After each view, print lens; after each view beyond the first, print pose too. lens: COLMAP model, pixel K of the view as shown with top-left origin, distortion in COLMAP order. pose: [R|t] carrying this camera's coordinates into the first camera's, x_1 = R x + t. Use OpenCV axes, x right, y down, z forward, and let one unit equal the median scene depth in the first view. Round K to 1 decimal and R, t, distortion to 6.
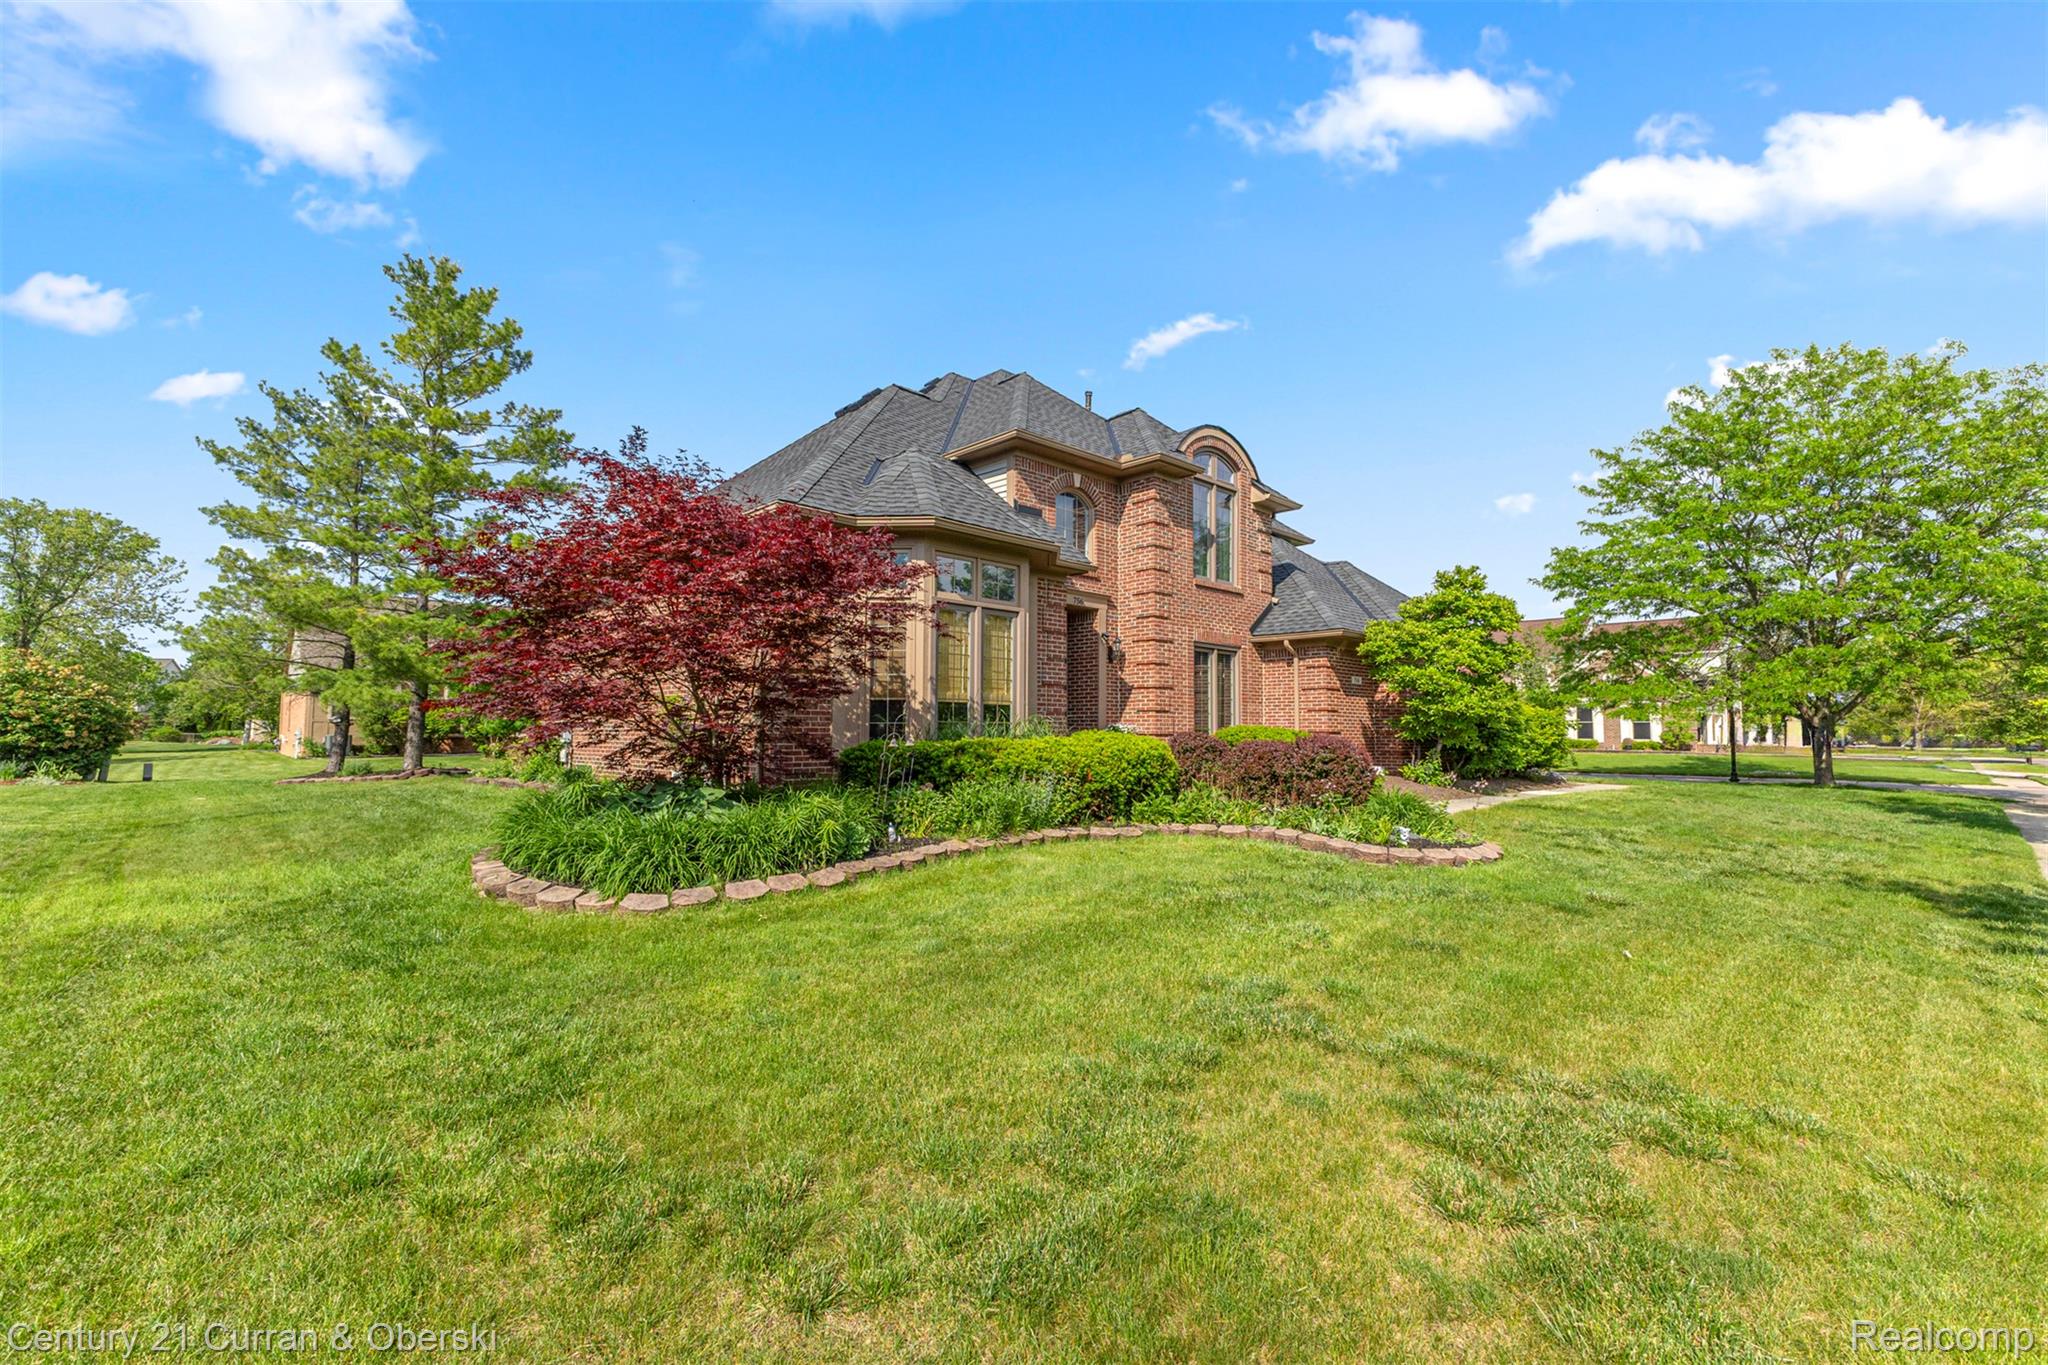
lens RADIAL K [[910.3, 0, 1019.8], [0, 910.3, 696.4], [0, 0, 1]] dist [0.002904, -0.000017]
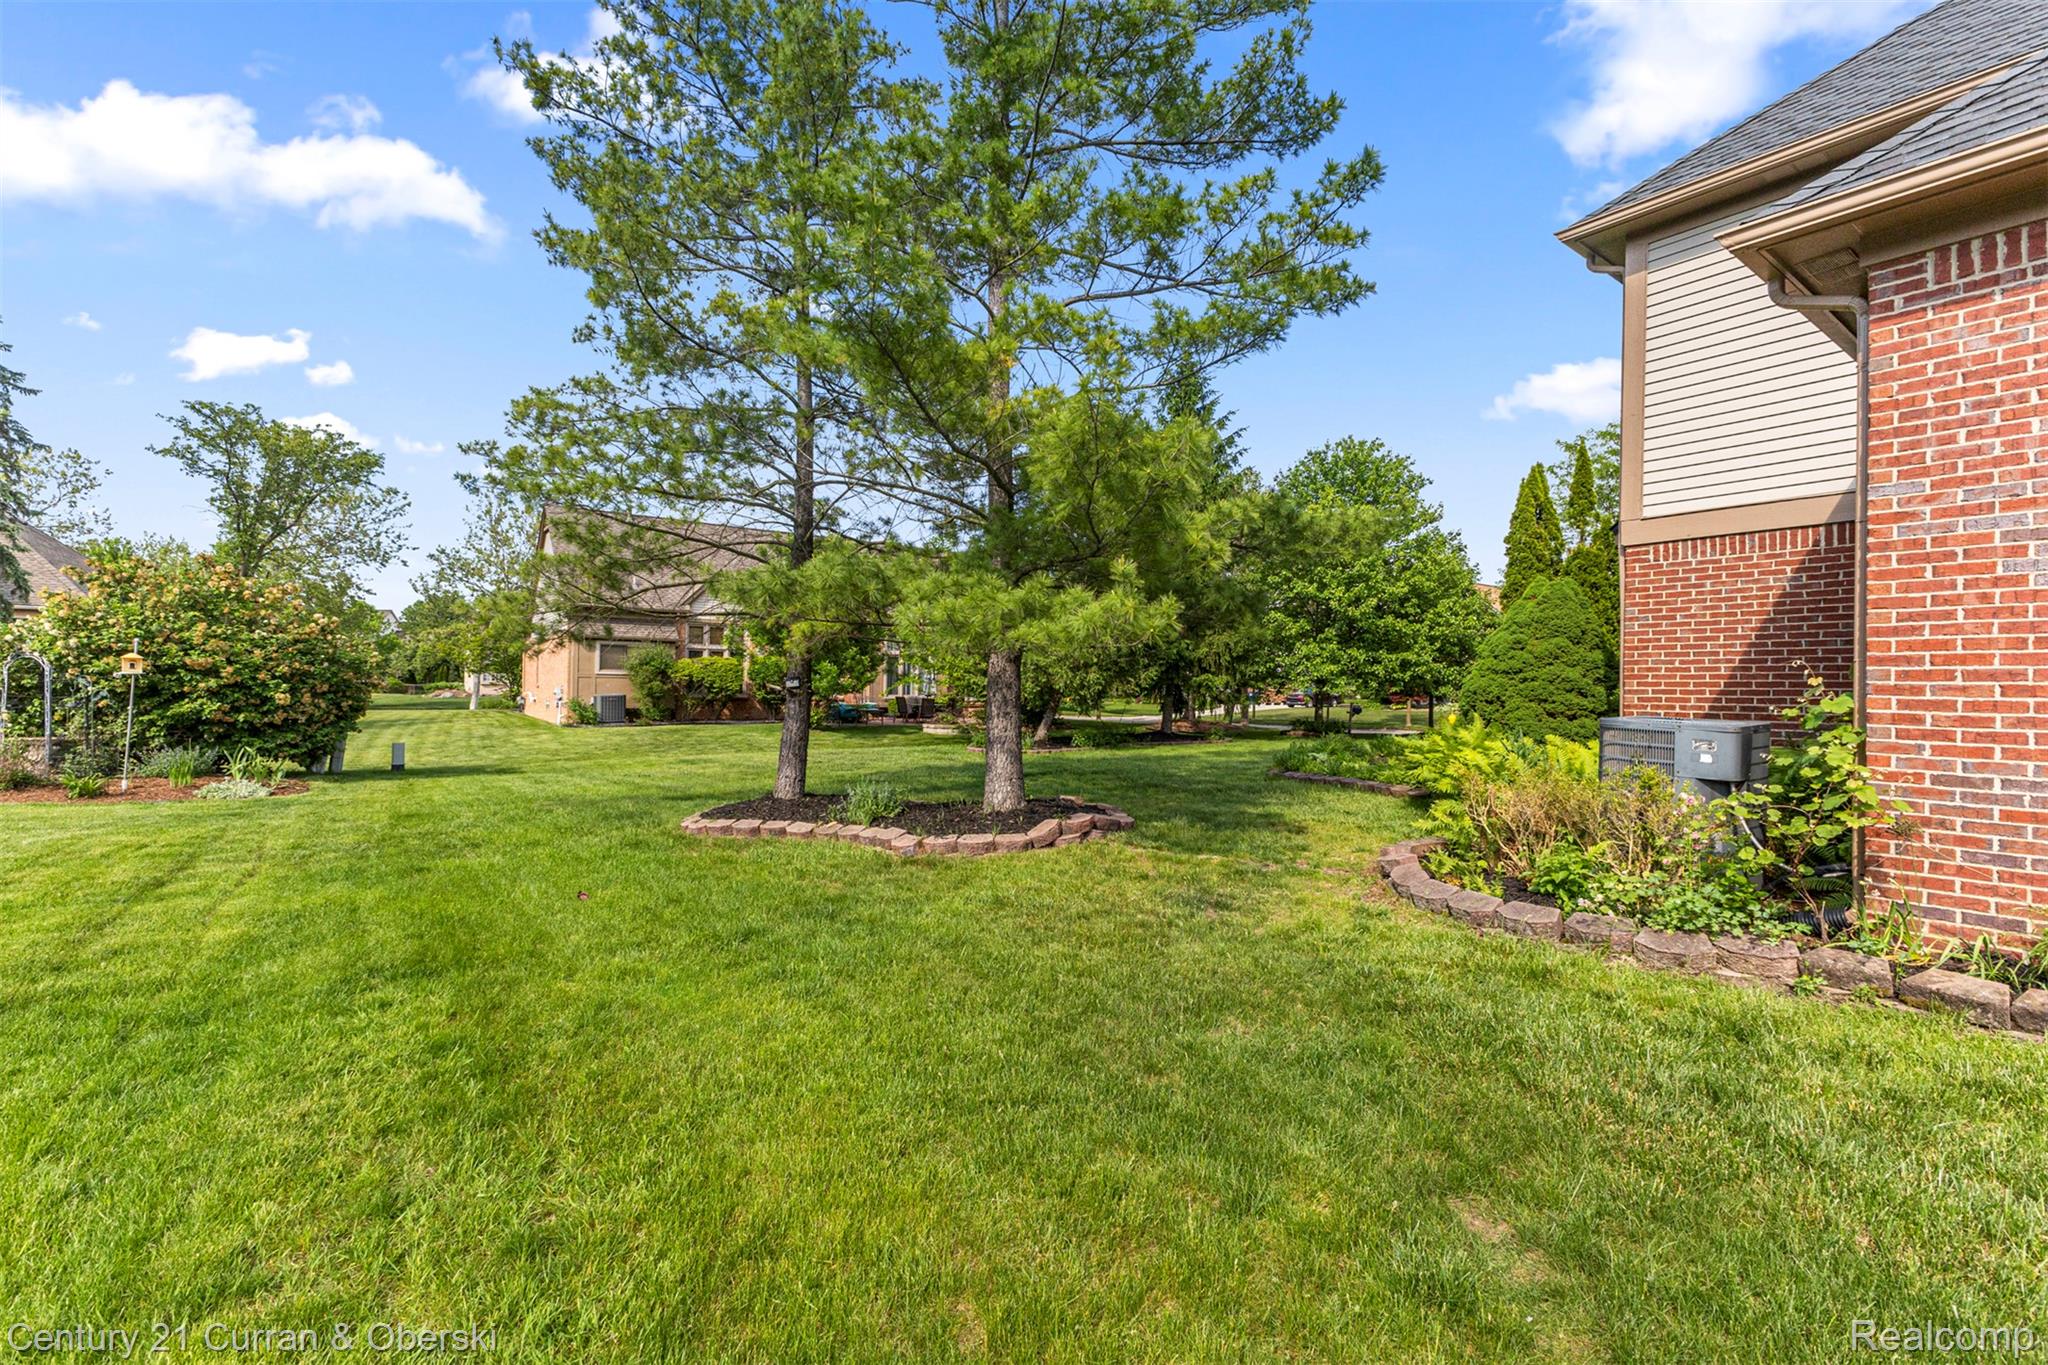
lens RADIAL K [[897.8, 0, 1019.8], [0, 897.8, 703.7], [0, 0, 1]] dist [0.010519, -0.000205]
pose [[0.990593, 0.012823, -0.136240, -0.298151], [-0.005151, 0.998388, 0.056519, 0.005469], [0.136745, -0.055285, 0.989062, 0.296796]]
